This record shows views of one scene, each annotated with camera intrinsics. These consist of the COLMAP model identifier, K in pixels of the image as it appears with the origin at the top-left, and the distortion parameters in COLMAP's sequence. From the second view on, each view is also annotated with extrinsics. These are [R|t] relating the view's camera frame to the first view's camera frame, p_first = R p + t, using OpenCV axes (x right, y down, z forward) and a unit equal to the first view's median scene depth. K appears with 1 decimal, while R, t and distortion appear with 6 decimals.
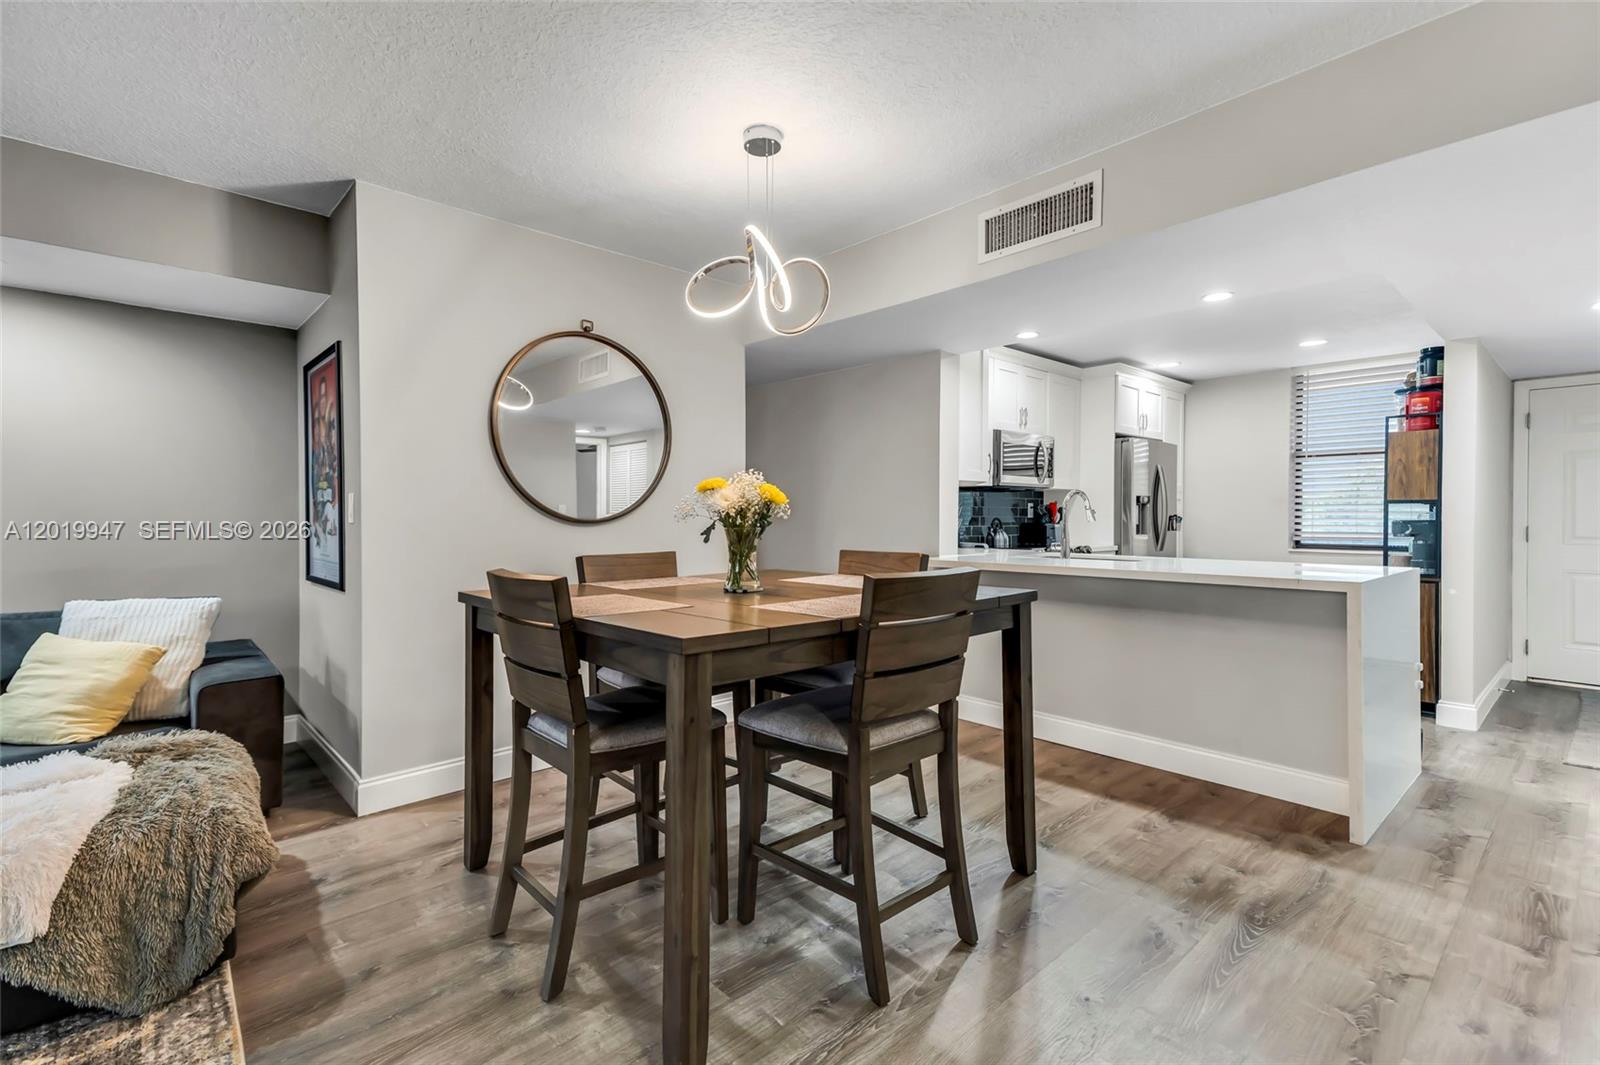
lens RADIAL K [[724.8, 0, 801.7], [0, 724.8, 512.1], [0, 0, 1]] dist [0.027188, -0.000539]
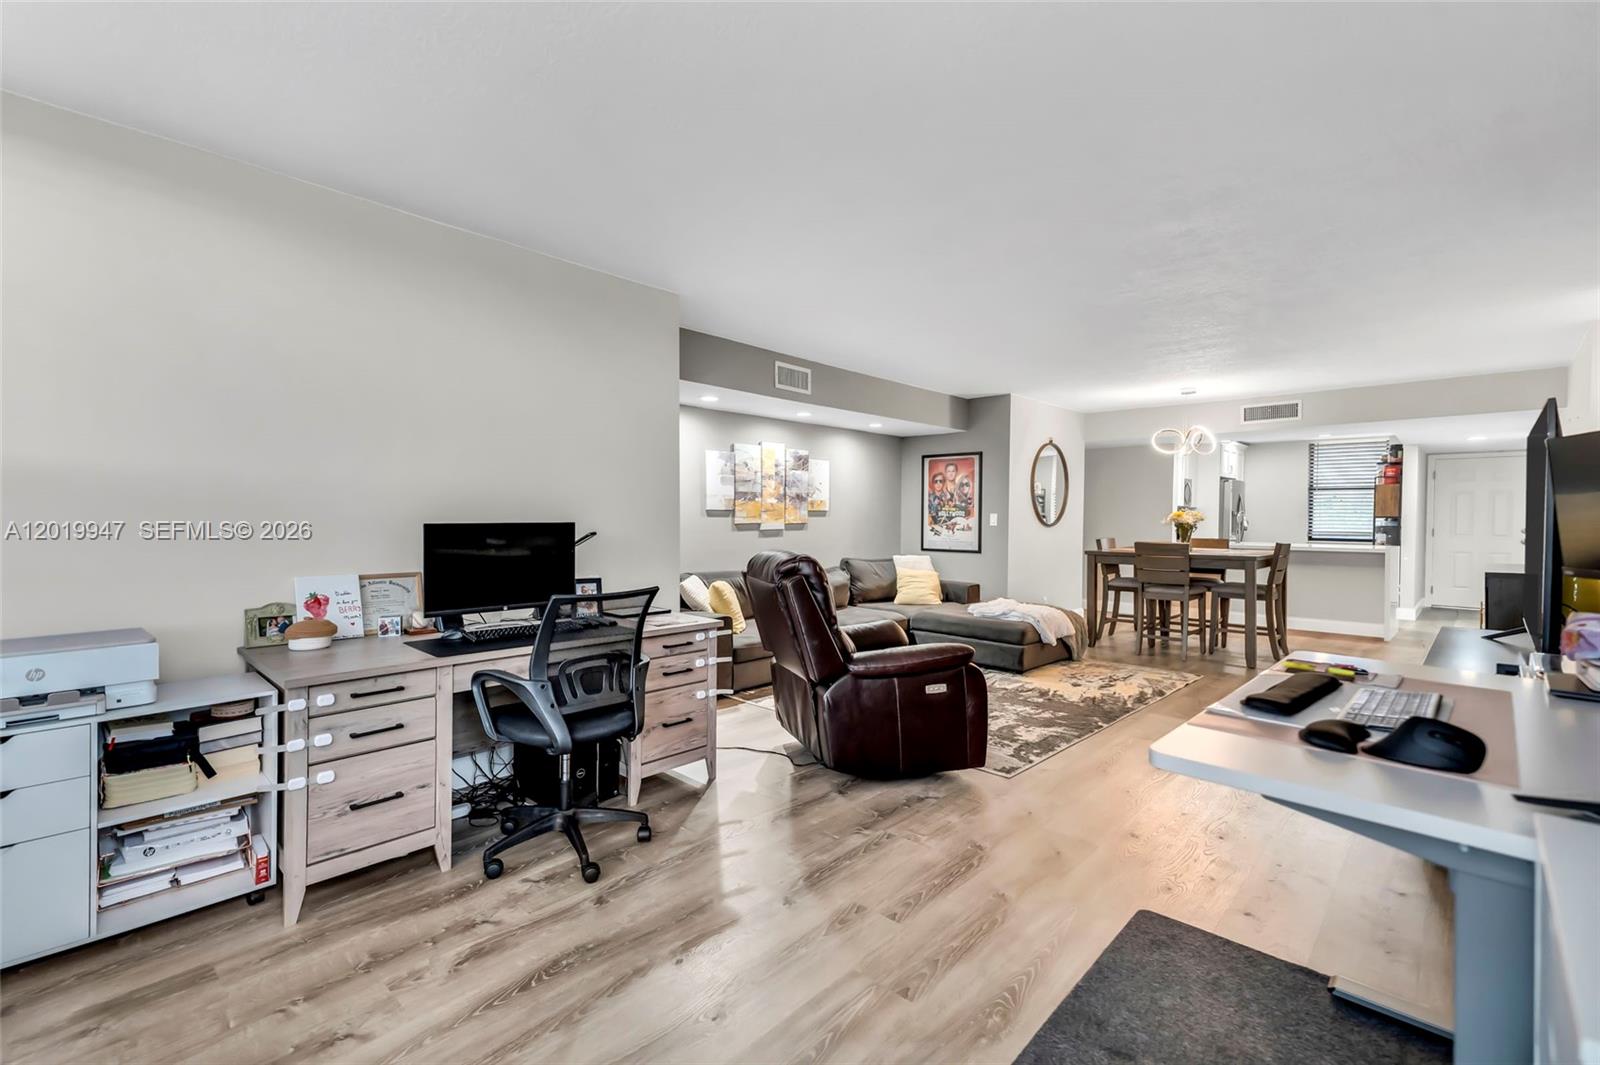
lens RADIAL K [[711.1, 0, 795.4], [0, 711.1, 525.1], [0, 0, 1]] dist [0.042172, -0.000447]
pose [[0.996730, 0.006538, 0.080543, -2.073117], [-0.008218, 0.999755, 0.020536, -0.042355], [-0.080389, -0.021131, 0.996540, -1.916003]]
